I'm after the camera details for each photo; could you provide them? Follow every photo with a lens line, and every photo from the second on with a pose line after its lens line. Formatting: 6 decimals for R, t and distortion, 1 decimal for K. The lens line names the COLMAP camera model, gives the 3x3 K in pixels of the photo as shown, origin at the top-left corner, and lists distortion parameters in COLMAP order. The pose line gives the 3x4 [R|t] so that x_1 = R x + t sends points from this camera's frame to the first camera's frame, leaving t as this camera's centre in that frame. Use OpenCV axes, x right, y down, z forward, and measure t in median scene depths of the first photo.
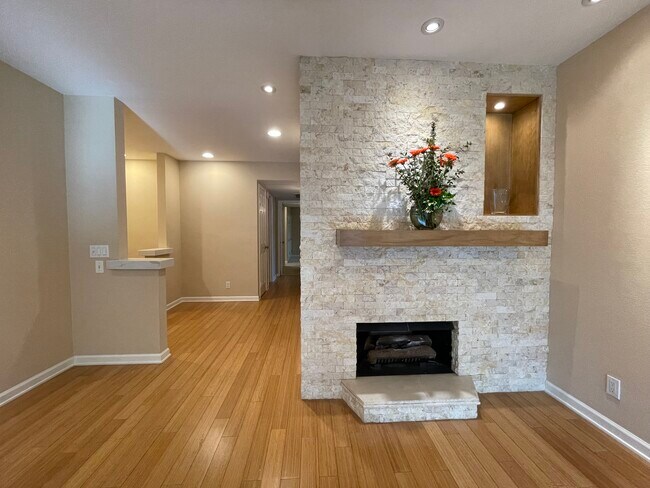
lens RADIAL K [[261.6, 0, 325.1], [0, 261.6, 244.0], [0, 0, 1]] dist [-0.004613, -0.000101]
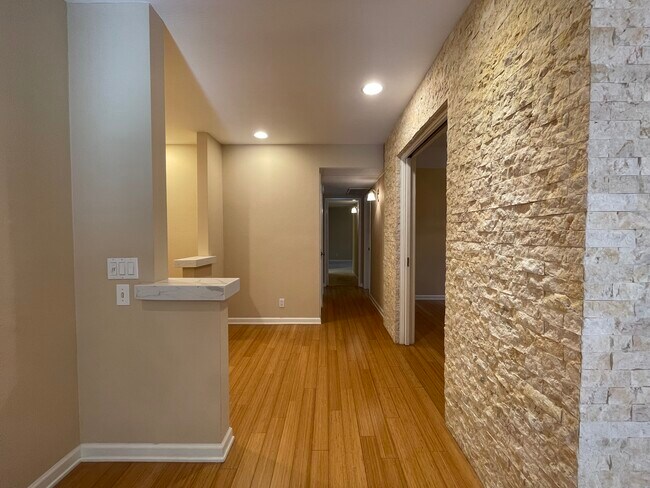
lens RADIAL K [[261.6, 0, 325.8], [0, 261.6, 243.5], [0, 0, 1]] dist [-0.004613, -0.000101]
pose [[0.998033, -0.001292, -0.062682, -0.369777], [0.000542, 0.999928, -0.011977, -0.020880], [0.062693, 0.011919, 0.997962, 0.438481]]
